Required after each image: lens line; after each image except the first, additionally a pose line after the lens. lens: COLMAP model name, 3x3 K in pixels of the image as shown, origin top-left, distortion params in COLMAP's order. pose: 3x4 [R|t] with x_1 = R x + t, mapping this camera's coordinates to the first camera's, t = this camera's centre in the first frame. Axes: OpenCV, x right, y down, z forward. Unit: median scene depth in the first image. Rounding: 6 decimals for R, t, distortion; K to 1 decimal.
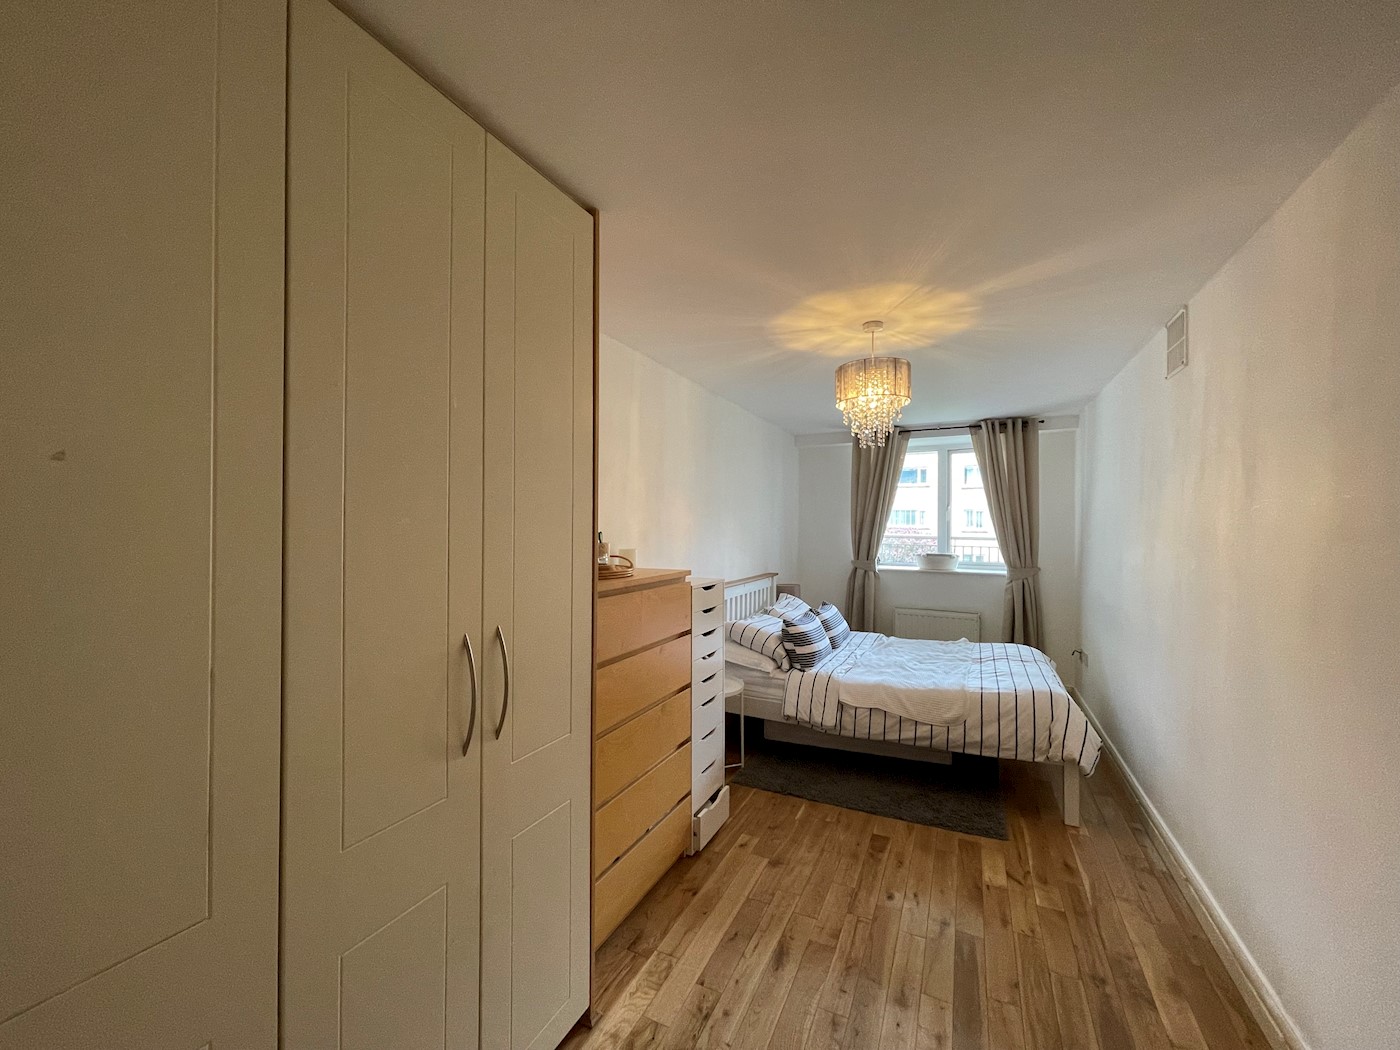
lens RADIAL K [[556.8, 0, 702.4], [0, 556.8, 521.5], [0, 0, 1]] dist [-0.000722, -0.000427]
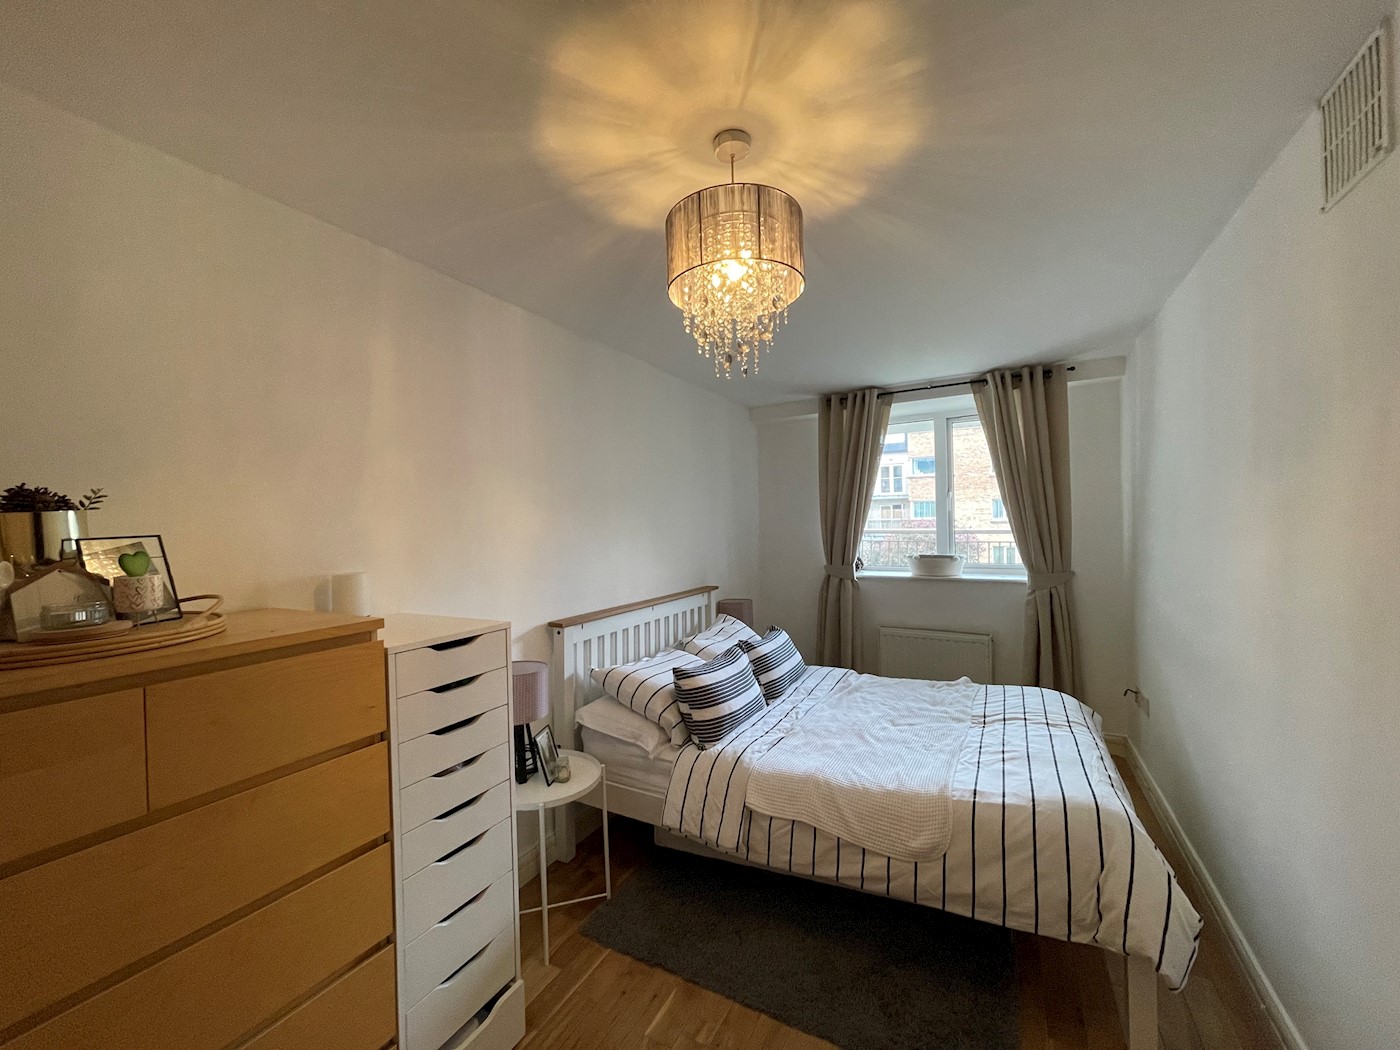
lens RADIAL K [[554.5, 0, 700.0], [0, 554.5, 525.0], [0, 0, 1]] dist [0.000174, 0.000251]
pose [[0.998280, -0.030022, -0.050347, 0.217499], [0.030410, 0.999513, 0.006957, 0.003421], [0.050114, -0.008476, 0.998708, 0.350747]]
